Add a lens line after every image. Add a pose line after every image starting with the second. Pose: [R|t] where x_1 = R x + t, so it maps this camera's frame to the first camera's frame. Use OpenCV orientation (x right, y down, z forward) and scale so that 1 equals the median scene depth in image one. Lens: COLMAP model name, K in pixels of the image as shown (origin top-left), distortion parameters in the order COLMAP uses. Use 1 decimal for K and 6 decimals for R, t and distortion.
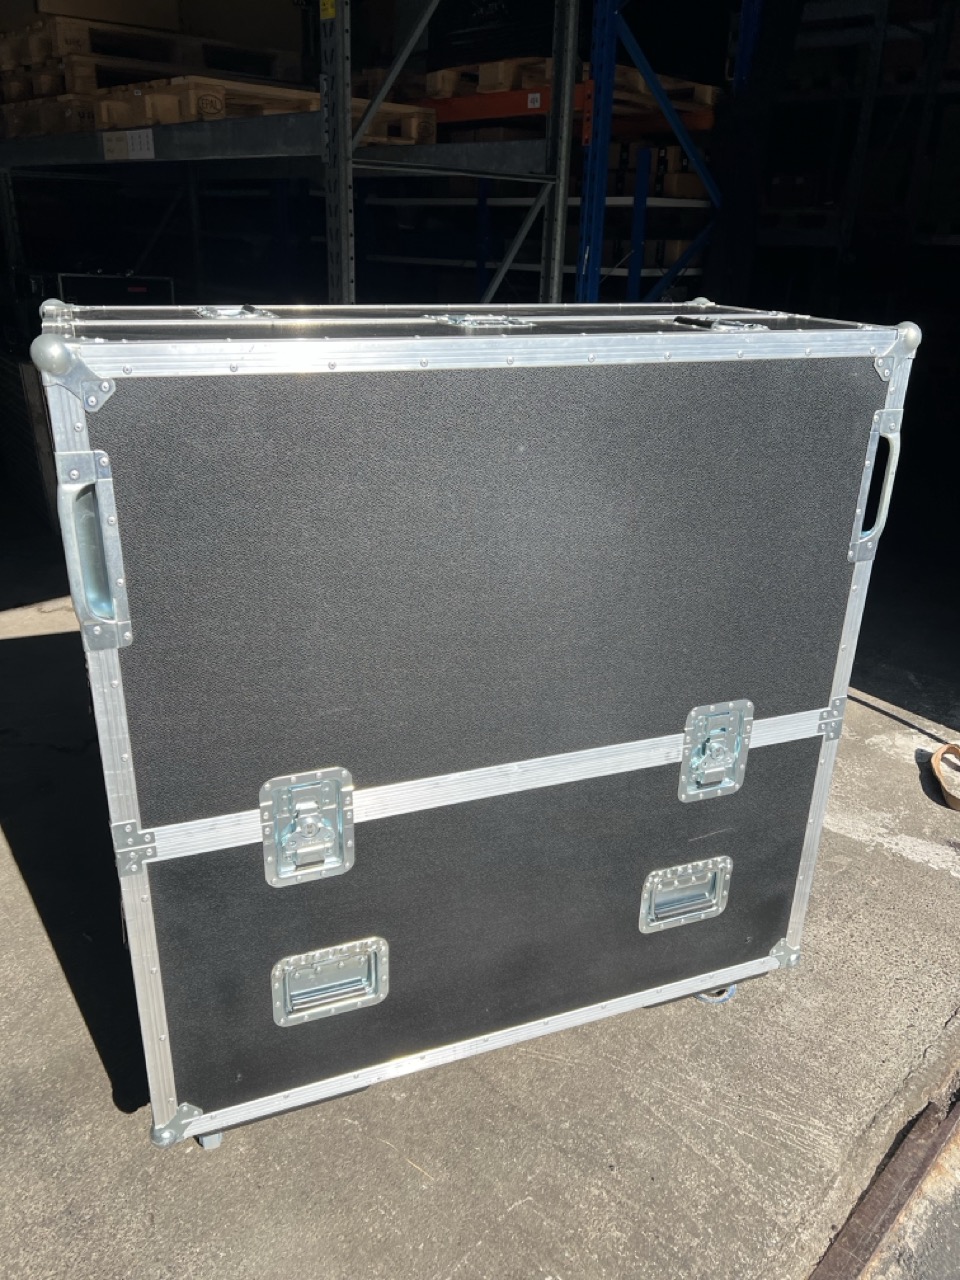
lens RADIAL K [[959.8, 0, 485.4], [0, 959.8, 656.0], [0, 0, 1]] dist [0.028363, -0.034164]
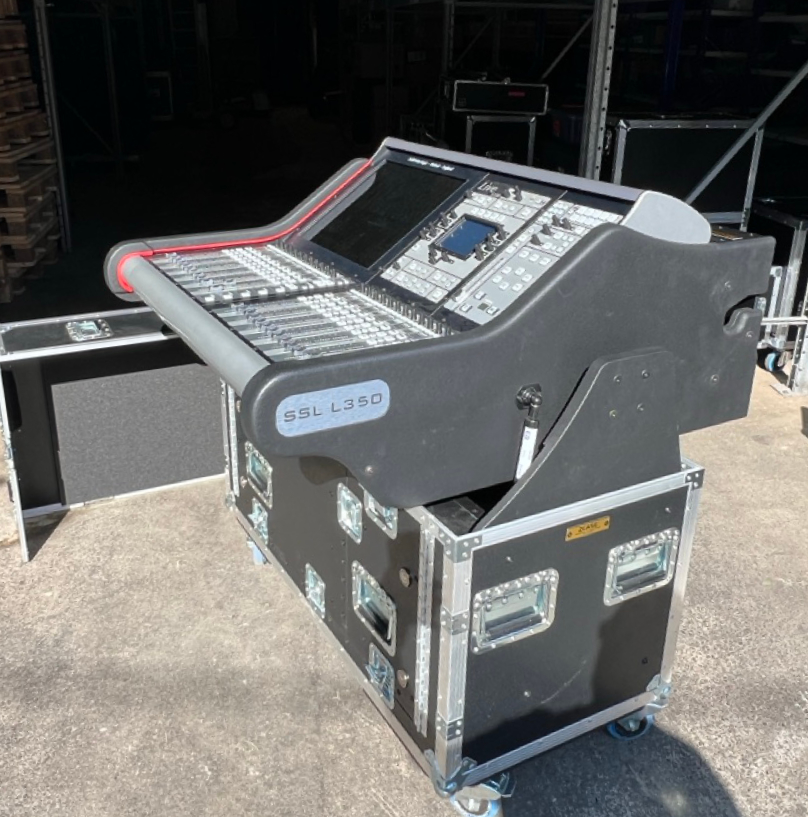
lens RADIAL K [[865.9, 0, 402.0], [0, 865.9, 372.3], [0, 0, 1]] dist [0.000708, -0.008575]
pose [[0.805000, 0.204460, -0.556930, 0.469901], [-0.237085, 0.971389, 0.013929, -0.057184], [0.543844, 0.120827, 0.830442, 0.157064]]
